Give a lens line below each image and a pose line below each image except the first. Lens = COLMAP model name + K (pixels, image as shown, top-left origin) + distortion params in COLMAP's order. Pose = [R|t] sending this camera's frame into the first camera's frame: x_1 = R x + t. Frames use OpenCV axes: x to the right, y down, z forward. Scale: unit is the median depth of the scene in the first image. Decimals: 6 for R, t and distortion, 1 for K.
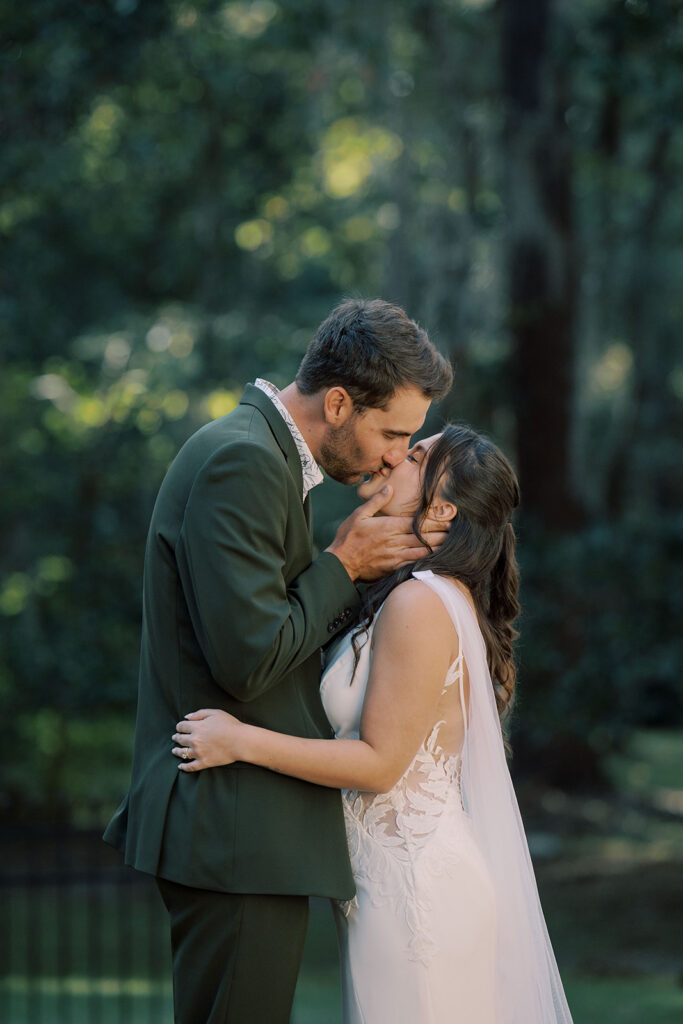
lens RADIAL K [[4604.7, 0, 341.5], [0, 4604.7, 512.0], [0, 0, 1]] dist [-0.223435, -5.022287]
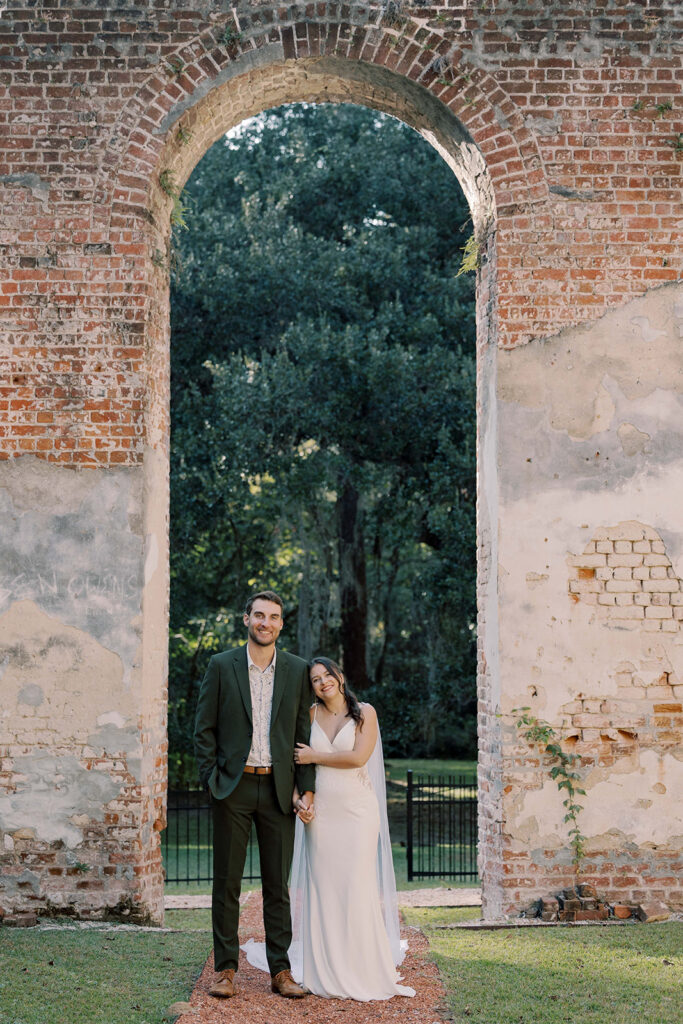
lens RADIAL K [[2078.5, 0, 341.5], [0, 2078.5, 512.0], [0, 0, 1]] dist [-0.210219, 0.177111]
pose [[0.999229, 0.000743, 0.039252, -0.015347], [0.002612, 0.996349, -0.085336, 0.006379], [-0.039172, 0.085373, 0.995579, -0.298313]]
